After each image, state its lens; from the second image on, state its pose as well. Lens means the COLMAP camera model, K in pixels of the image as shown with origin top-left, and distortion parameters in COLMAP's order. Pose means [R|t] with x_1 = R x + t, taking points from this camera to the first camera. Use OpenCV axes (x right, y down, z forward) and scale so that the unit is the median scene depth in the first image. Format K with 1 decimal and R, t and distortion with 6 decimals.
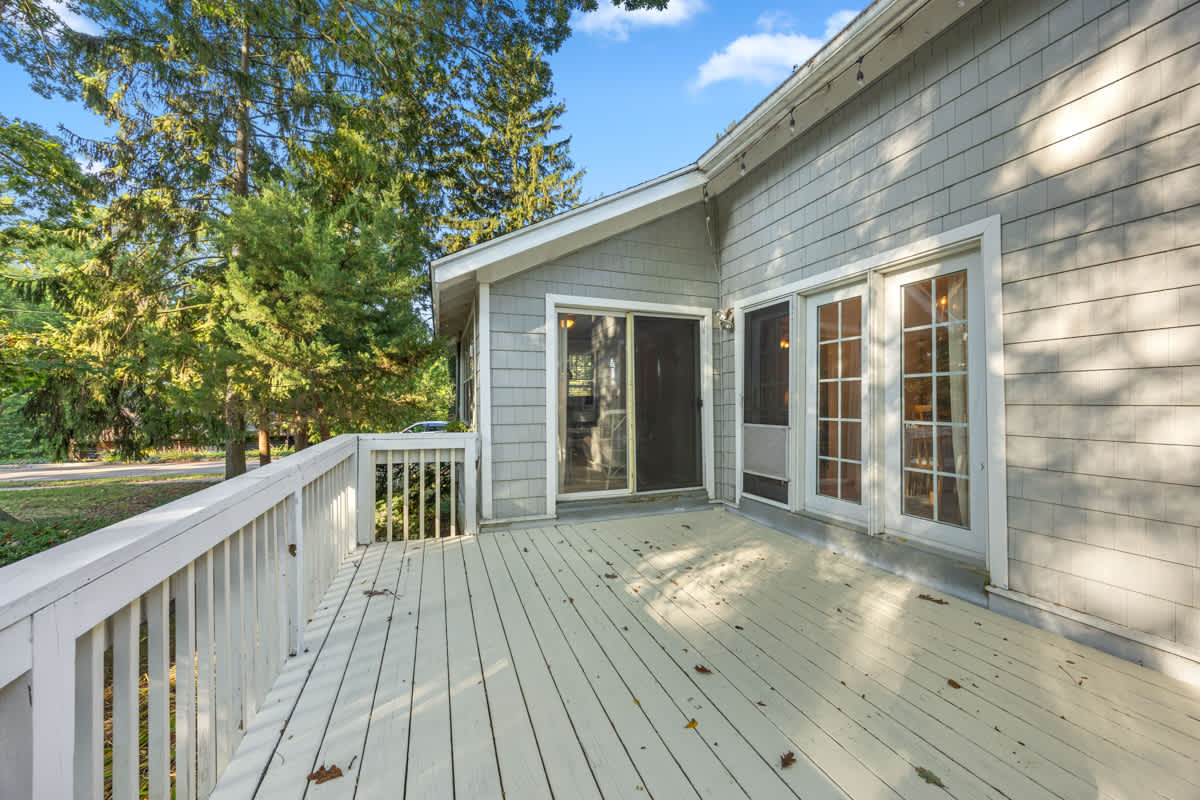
lens RADIAL K [[458.7, 0, 599.6], [0, 458.7, 391.4], [0, 0, 1]] dist [-0.001212, -0.000046]
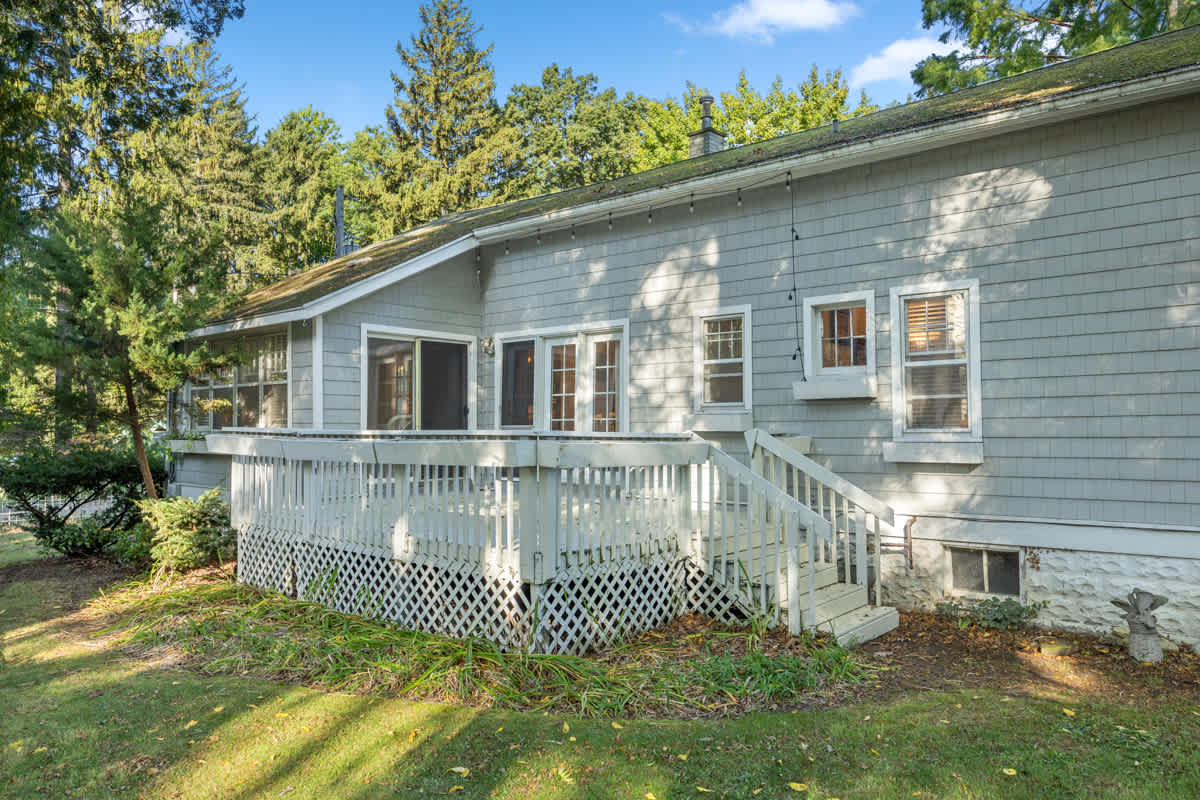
lens RADIAL K [[864.6, 0, 600.6], [0, 864.6, 398.8], [0, 0, 1]] dist [-0.000629, 0.000008]
pose [[0.876504, 0.017322, 0.481083, -0.738531], [-0.013644, 0.999845, -0.011143, 0.018016], [-0.481202, 0.003203, 0.876604, -1.544584]]
